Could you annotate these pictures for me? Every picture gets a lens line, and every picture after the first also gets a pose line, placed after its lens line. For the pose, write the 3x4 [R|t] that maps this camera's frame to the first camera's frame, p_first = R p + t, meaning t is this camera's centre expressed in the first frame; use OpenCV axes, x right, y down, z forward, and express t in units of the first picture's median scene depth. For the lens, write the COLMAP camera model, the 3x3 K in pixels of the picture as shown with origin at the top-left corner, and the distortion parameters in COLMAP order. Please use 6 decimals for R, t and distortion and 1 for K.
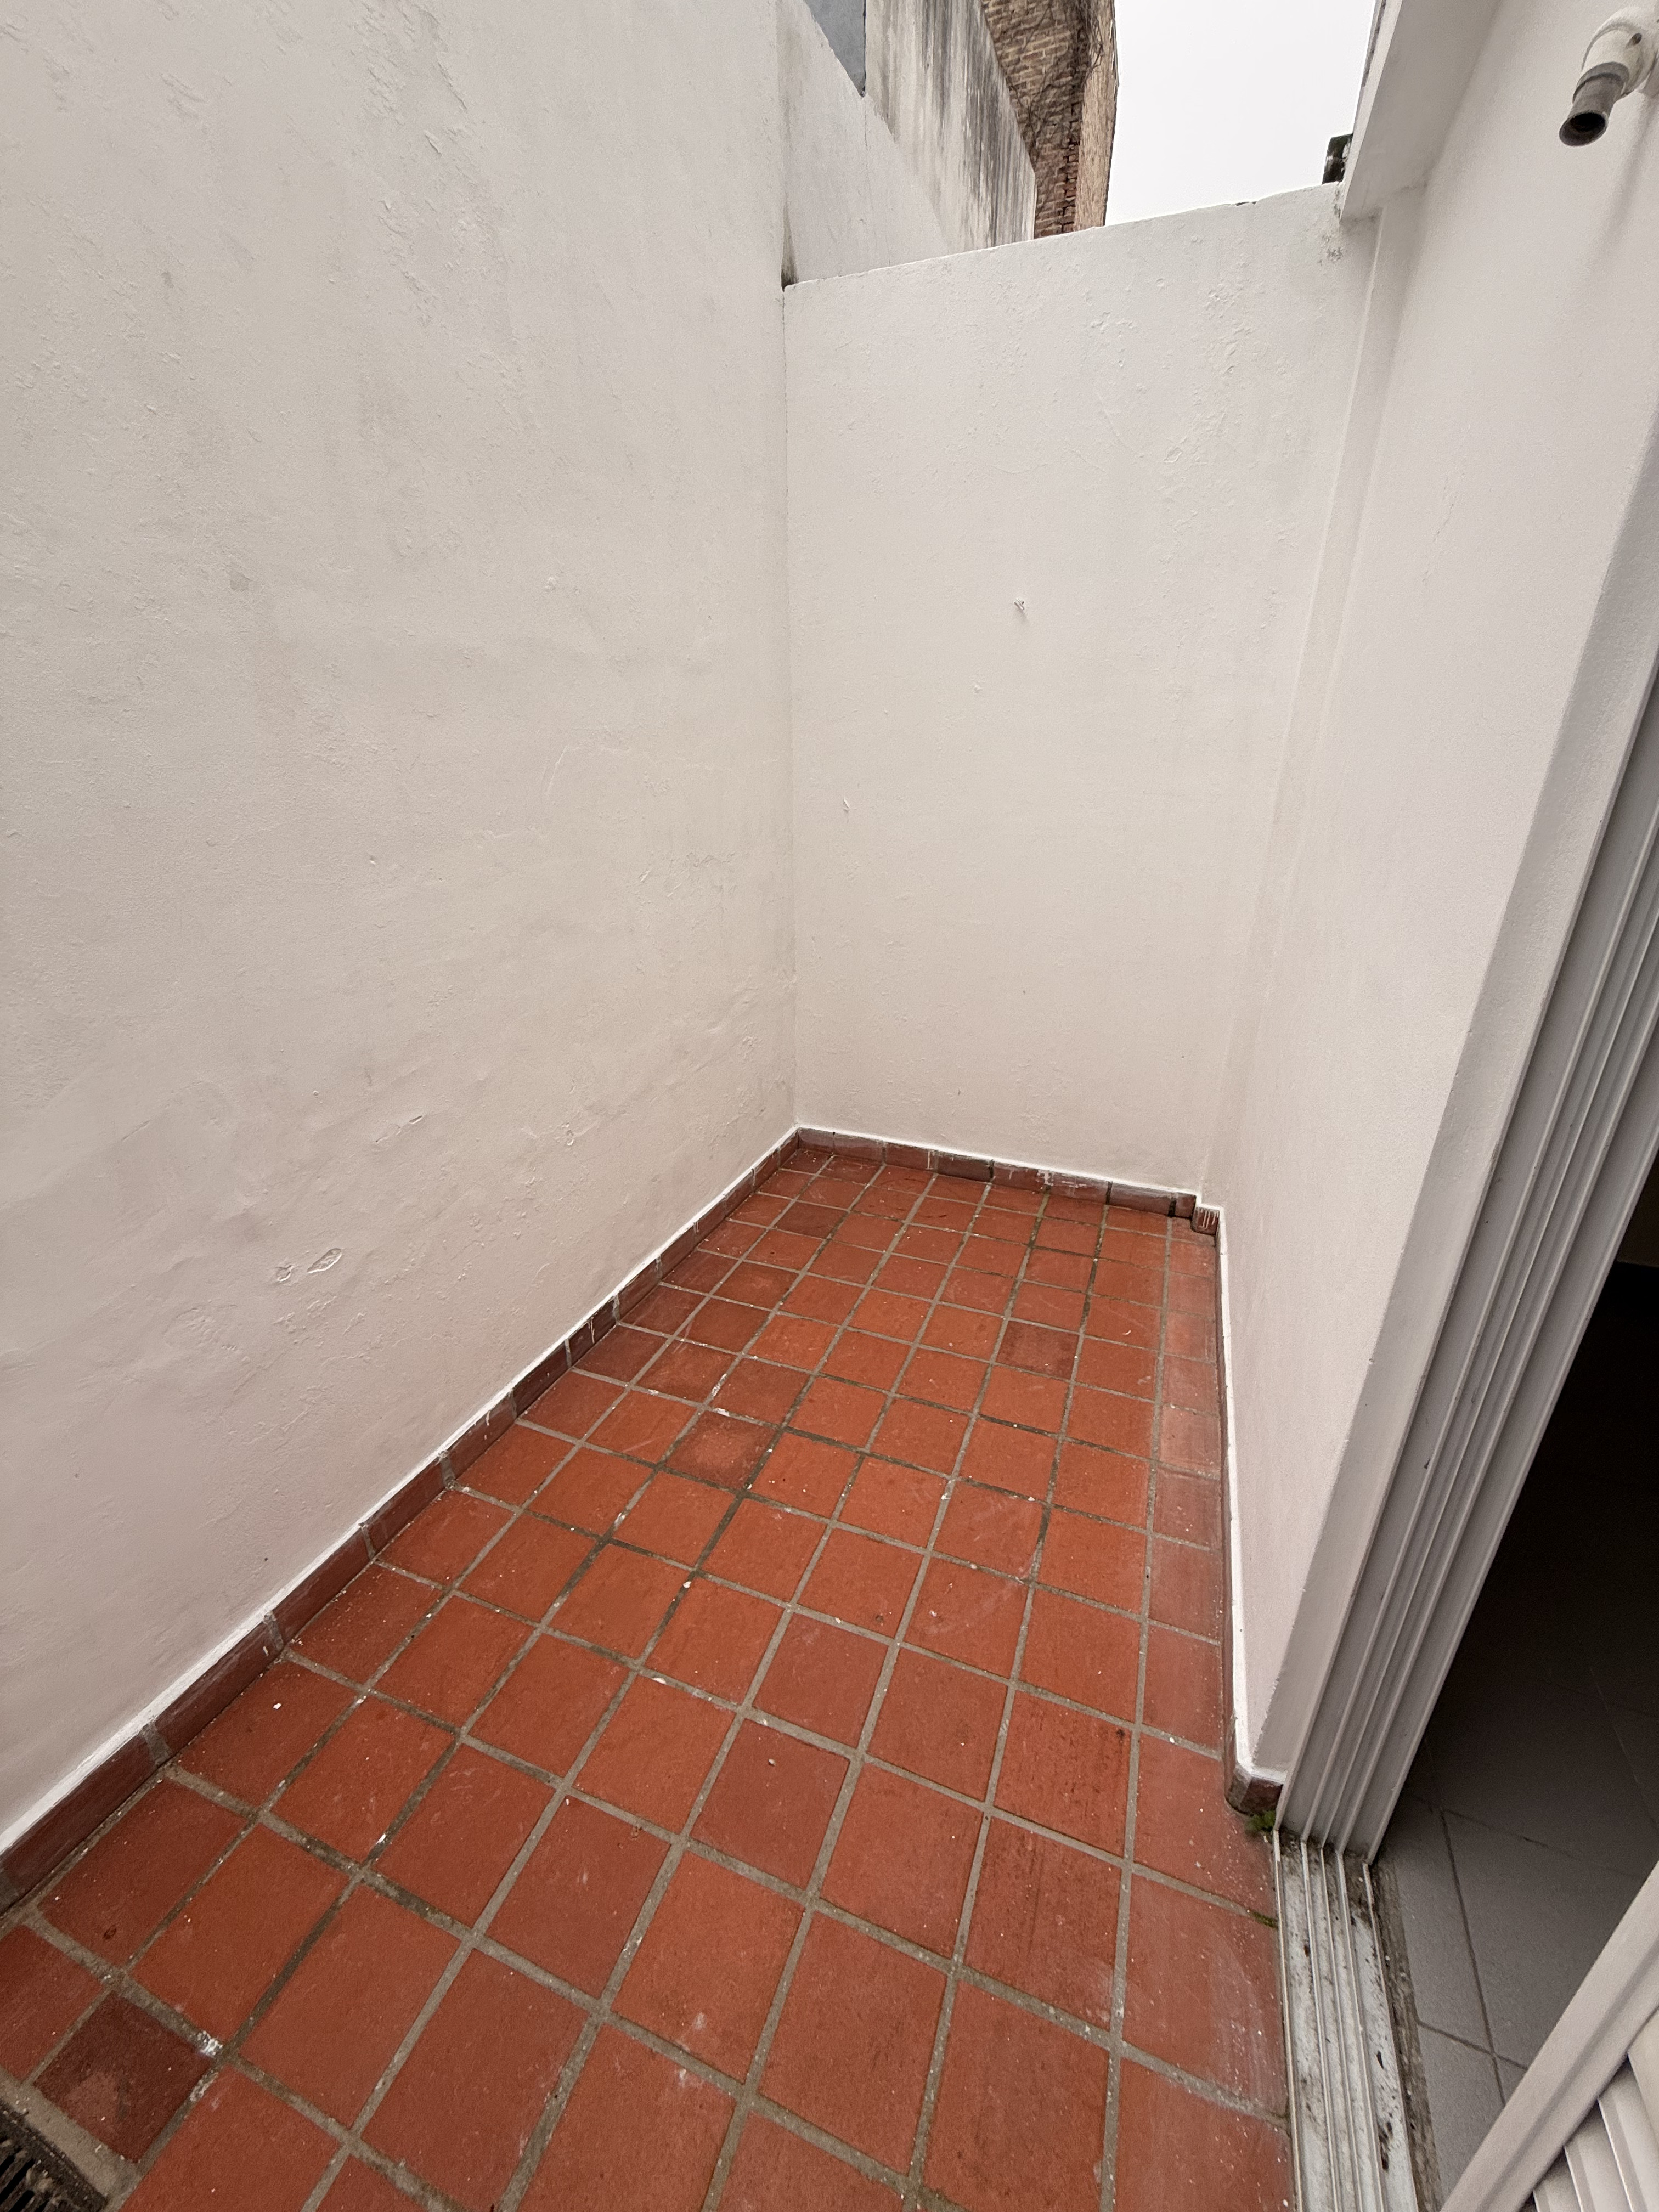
lens RADIAL K [[874.7, 0, 831.9], [0, 874.7, 1103.3], [0, 0, 1]] dist [-0.006679, 0.000337]
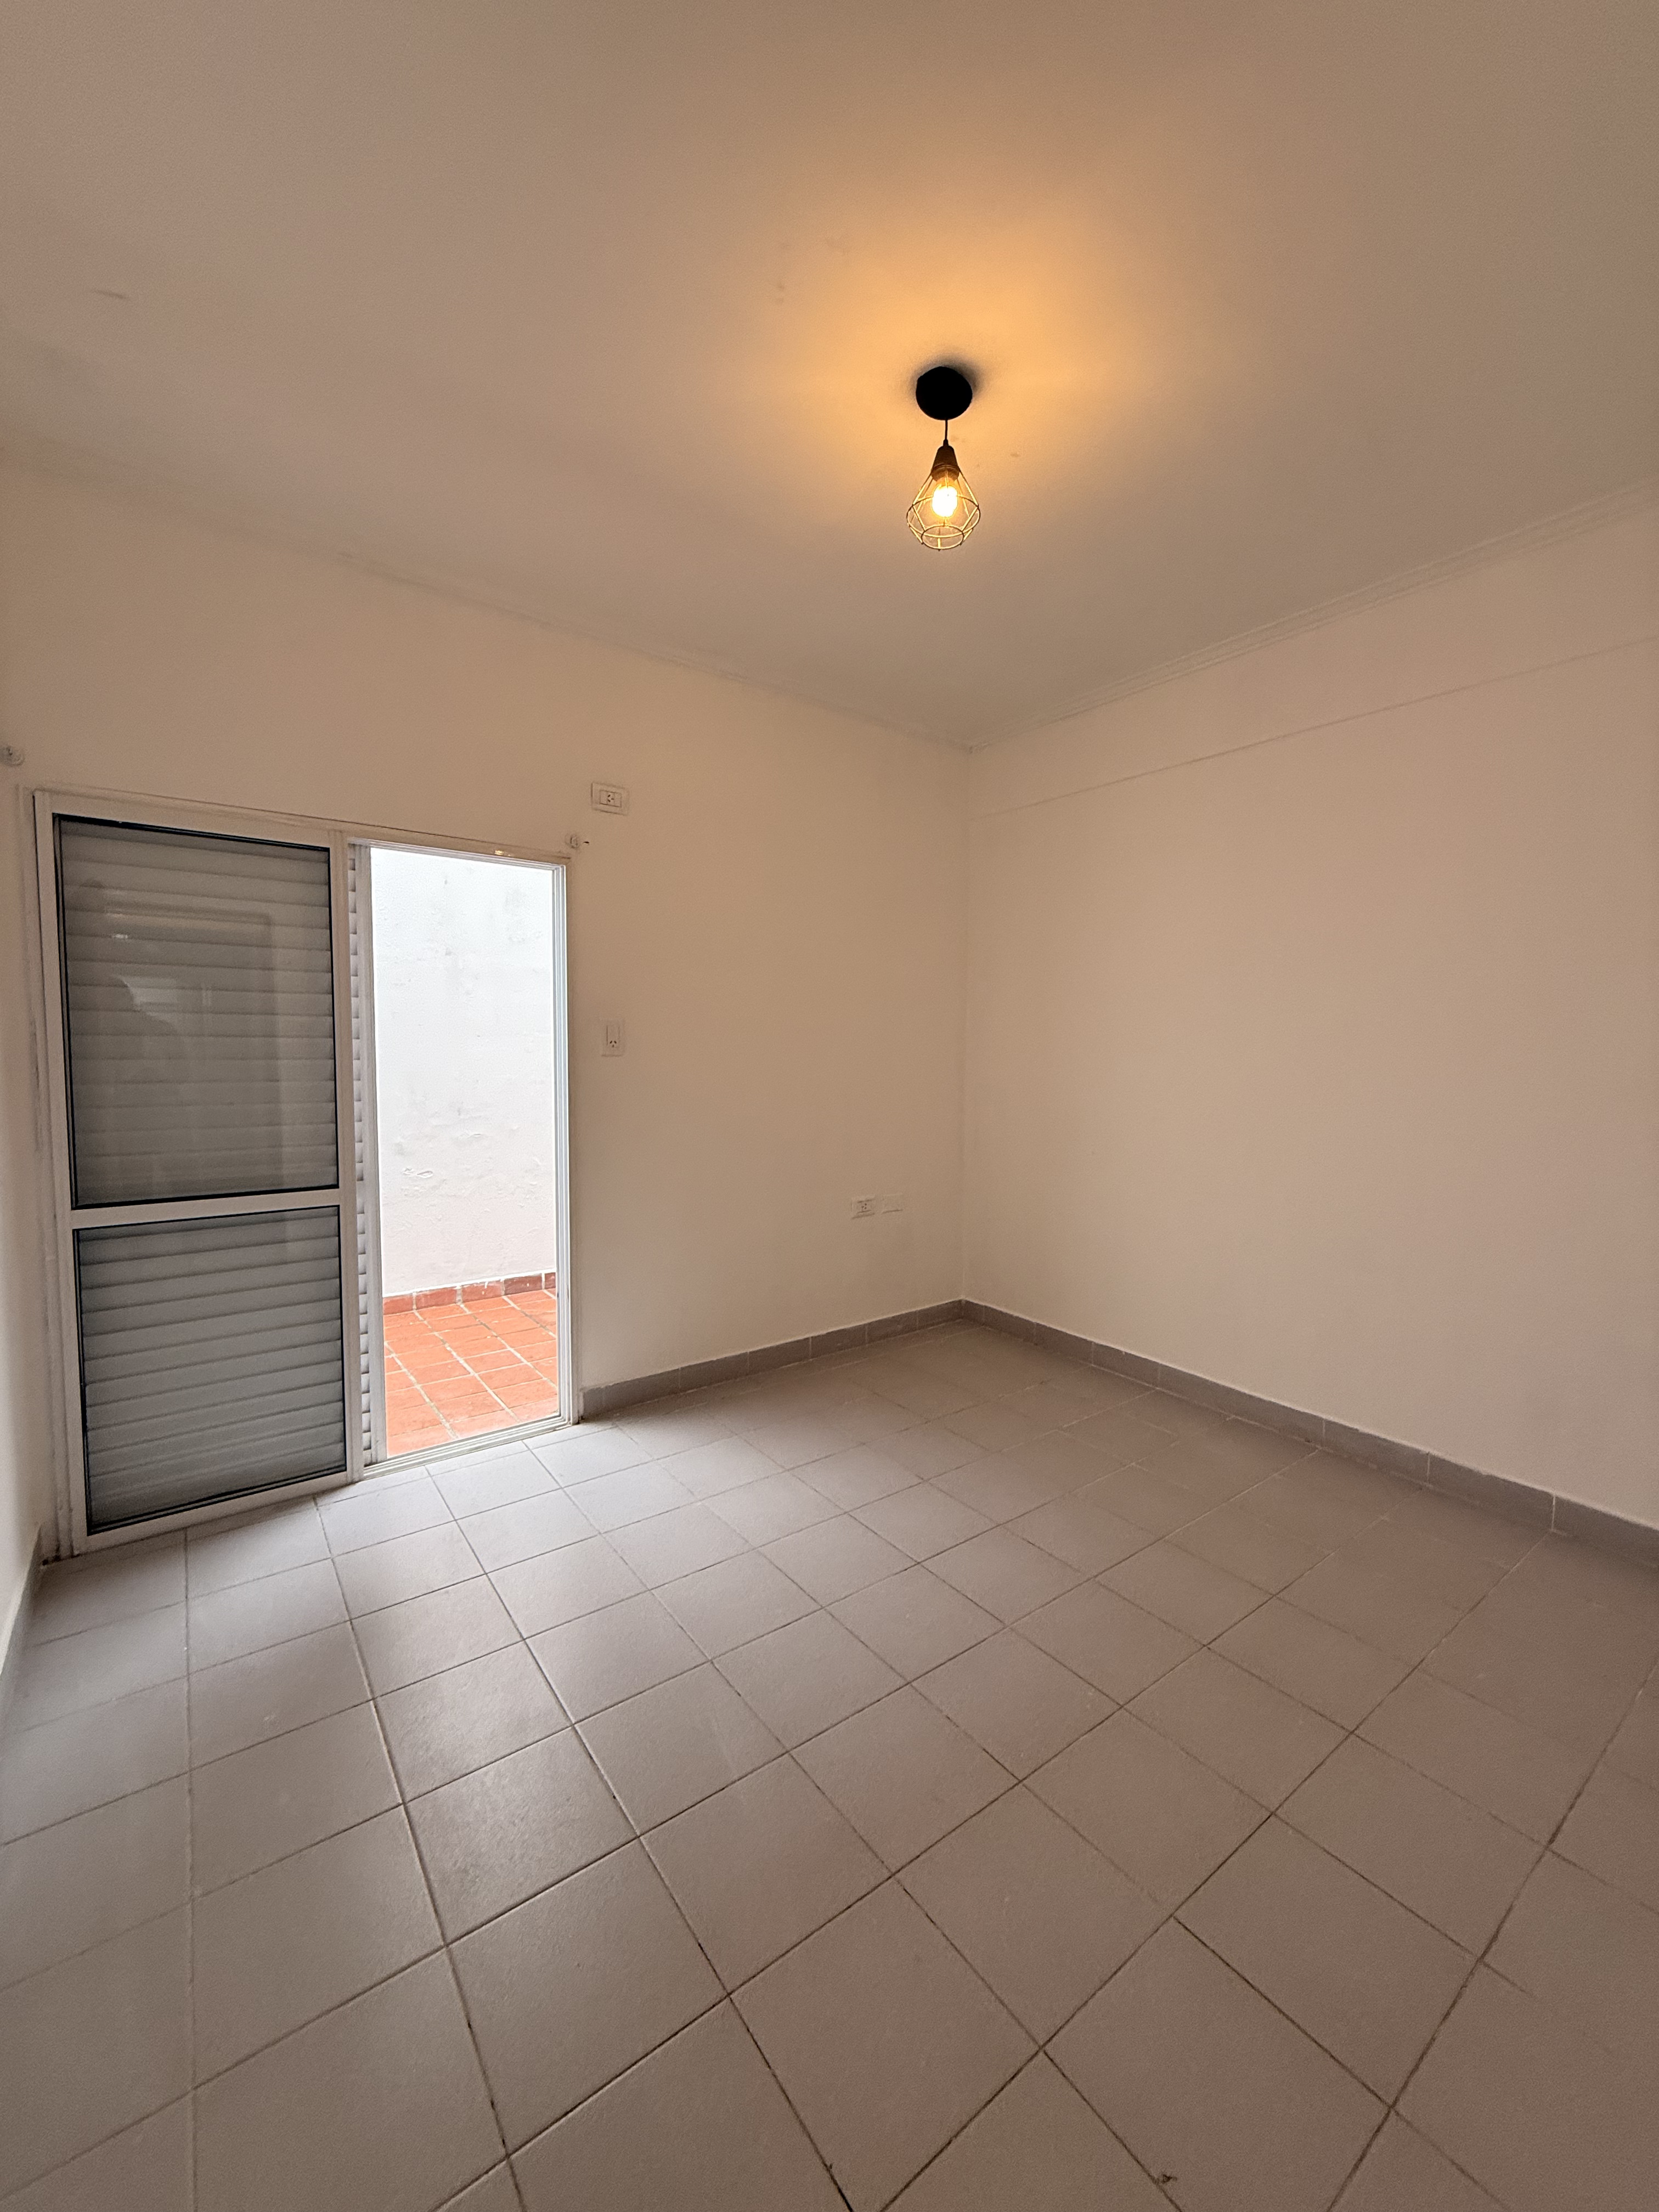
lens RADIAL K [[874.7, 0, 823.8], [0, 874.7, 1103.4], [0, 0, 1]] dist [-0.006679, 0.000337]
pose [[0.847305, 0.039559, -0.529631, 1.814179], [-0.208295, 0.942080, -0.262865, 0.410070], [0.488556, 0.333046, 0.806469, -0.629742]]
